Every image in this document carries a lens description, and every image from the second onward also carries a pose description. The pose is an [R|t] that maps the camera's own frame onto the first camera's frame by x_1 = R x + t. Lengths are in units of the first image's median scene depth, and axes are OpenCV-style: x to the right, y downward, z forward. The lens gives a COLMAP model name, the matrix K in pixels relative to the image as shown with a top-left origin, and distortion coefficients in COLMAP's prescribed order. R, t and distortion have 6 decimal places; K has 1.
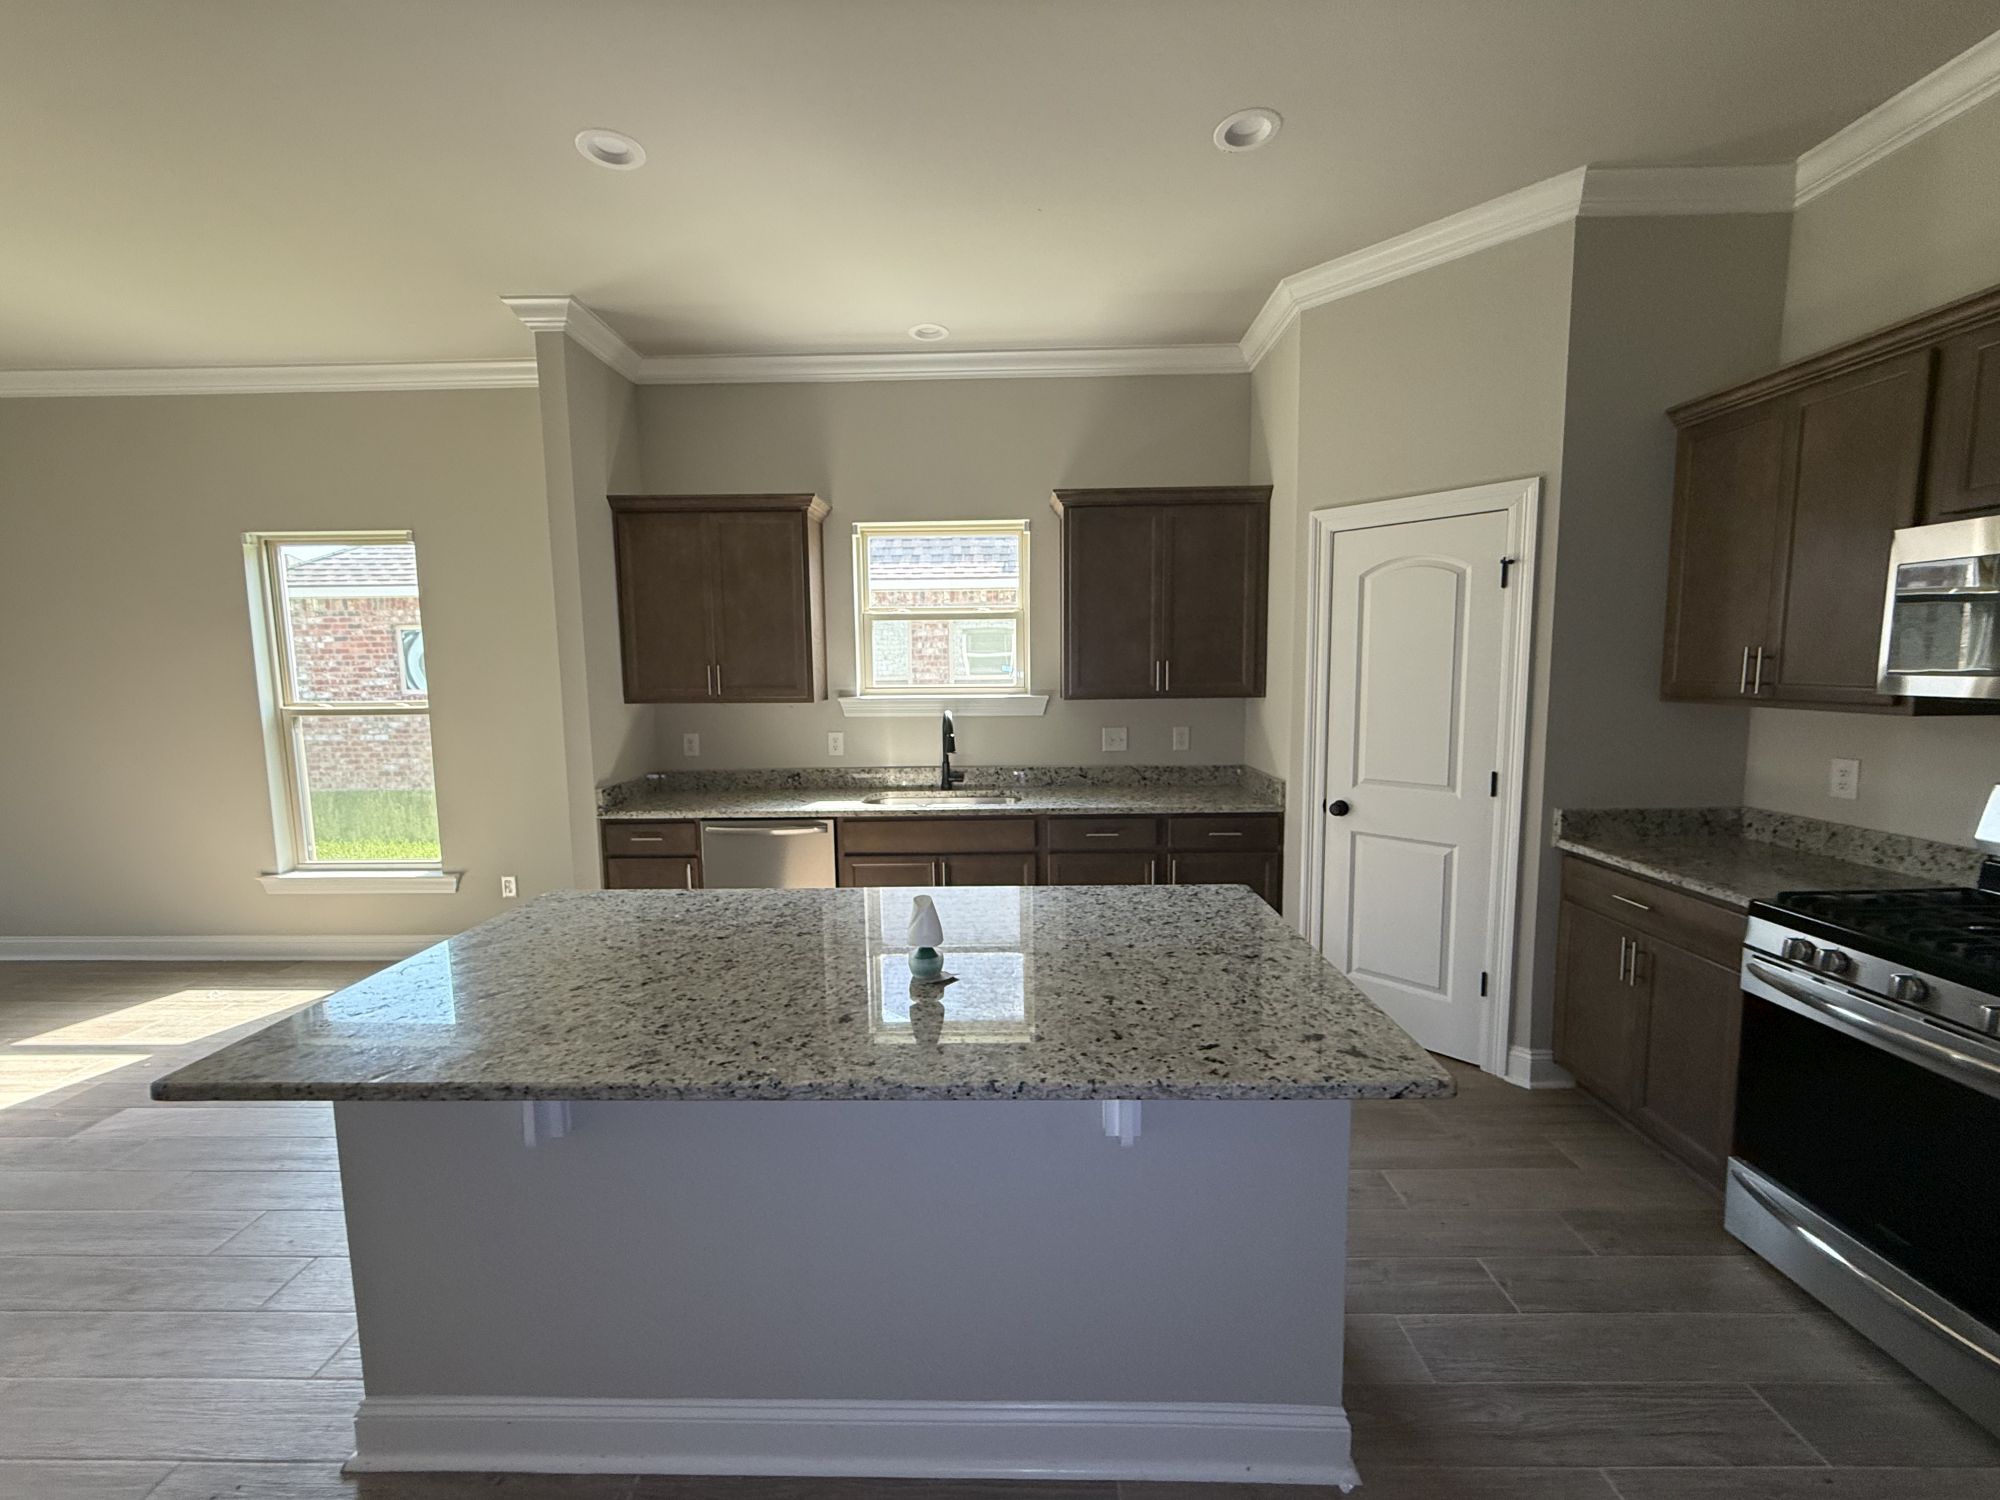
lens RADIAL K [[795.4, 0, 1004.9], [0, 795.4, 758.0], [0, 0, 1]] dist [-0.002690, -0.000665]
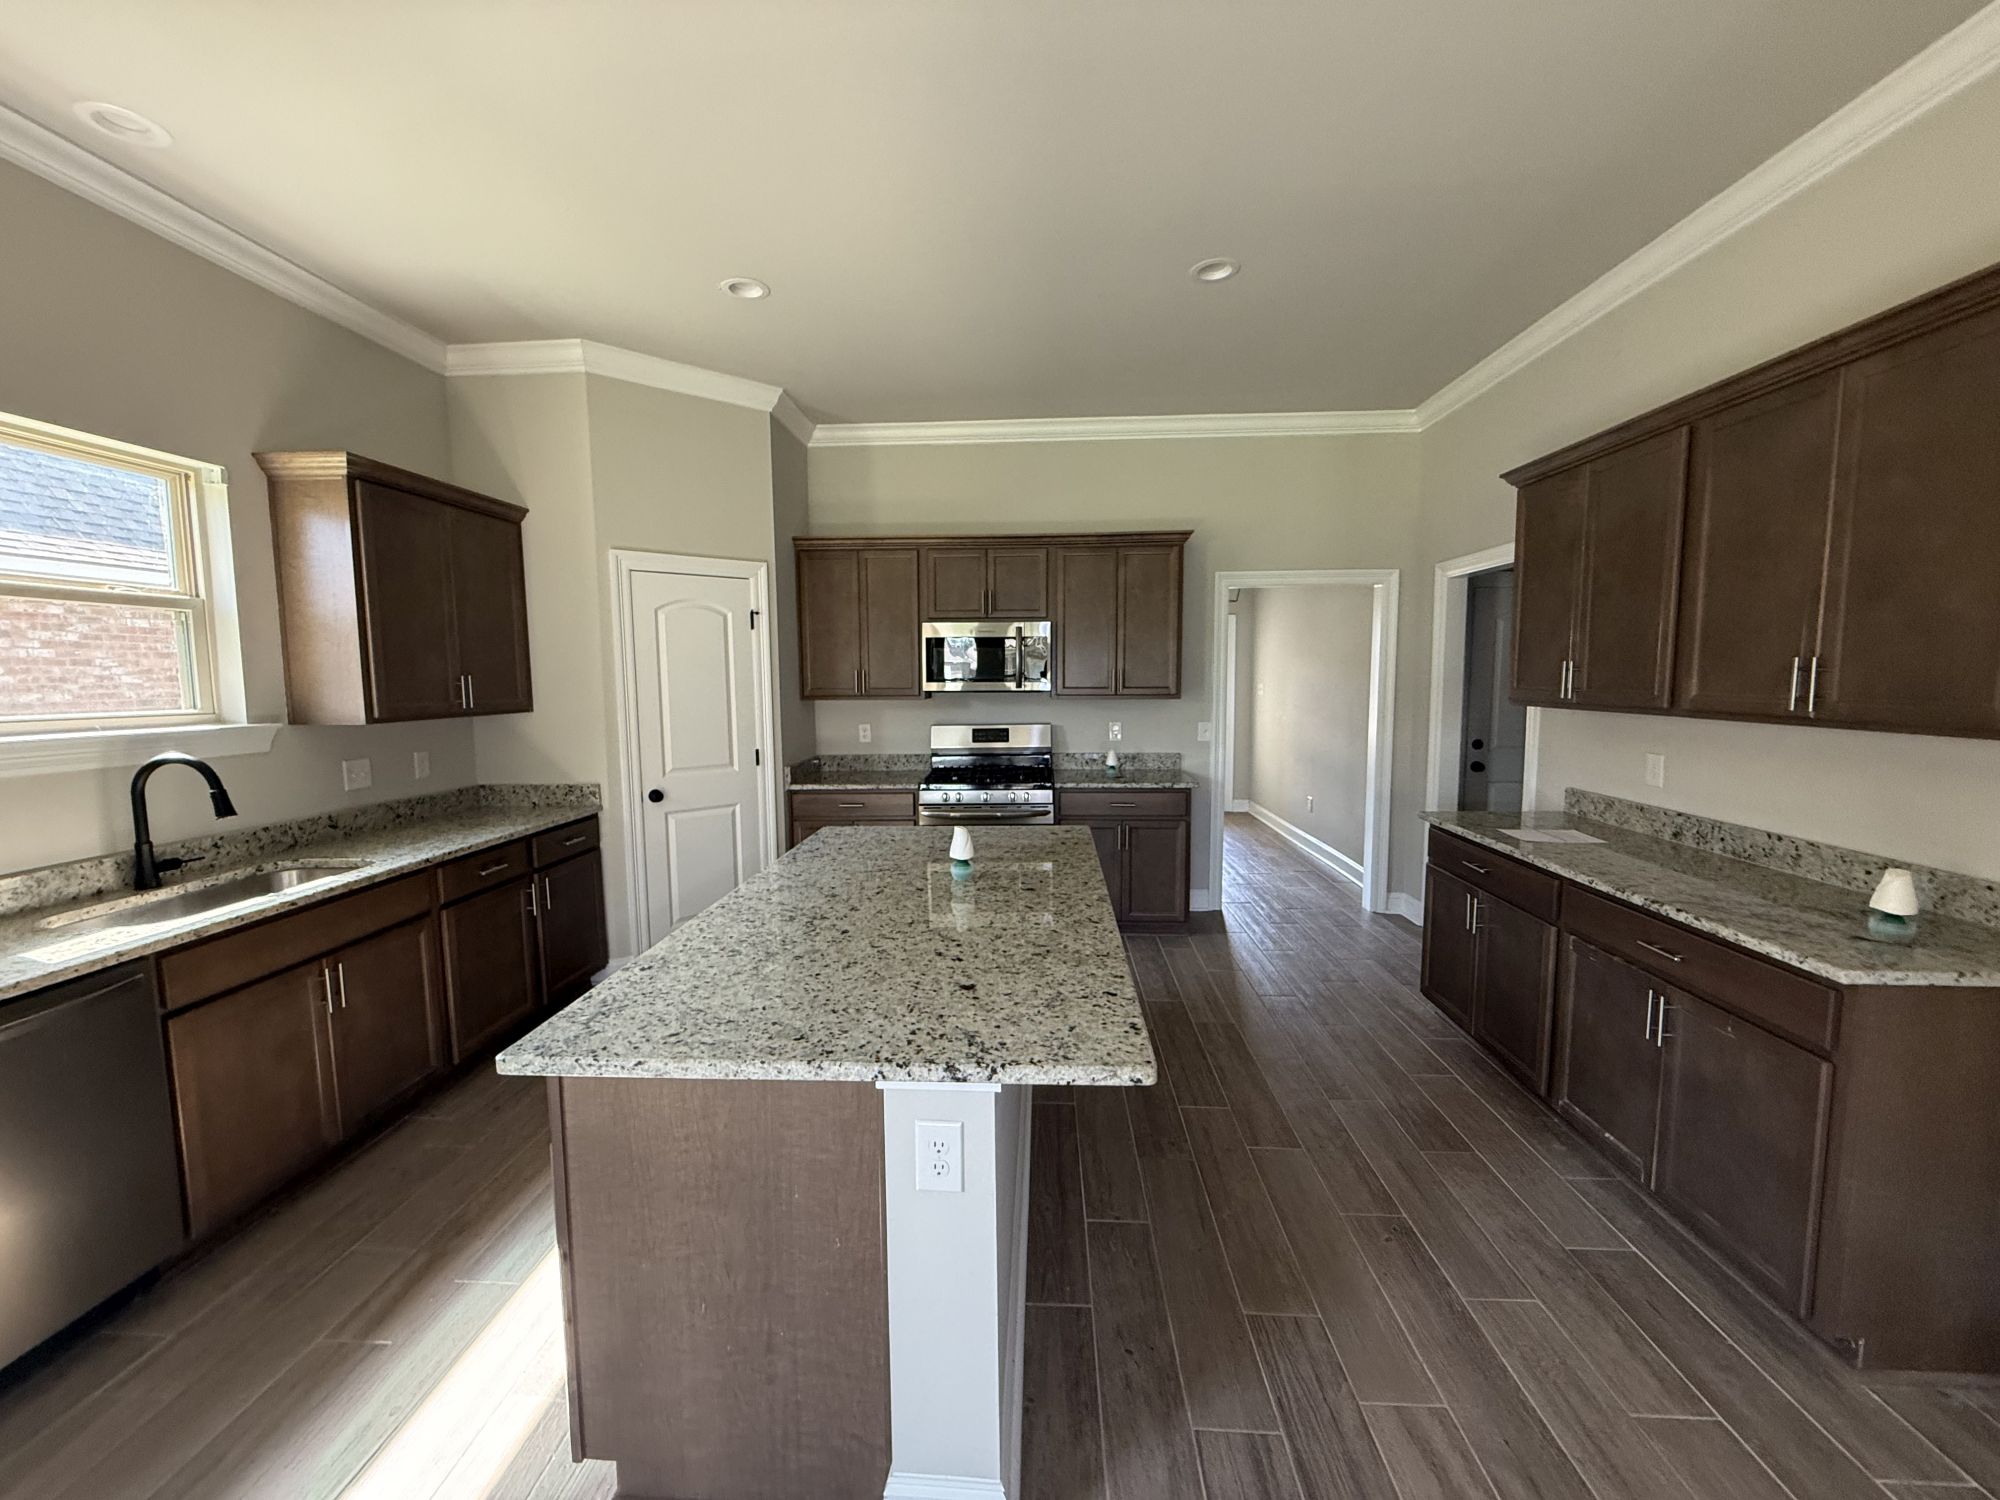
lens RADIAL K [[795.4, 0, 985.1], [0, 795.4, 746.7], [0, 0, 1]] dist [-0.002690, -0.000665]
pose [[0.055649, -0.077732, 0.995420, -0.875331], [0.124447, 0.989731, 0.070330, -0.040231], [-0.990664, 0.119964, 0.064751, 0.467155]]
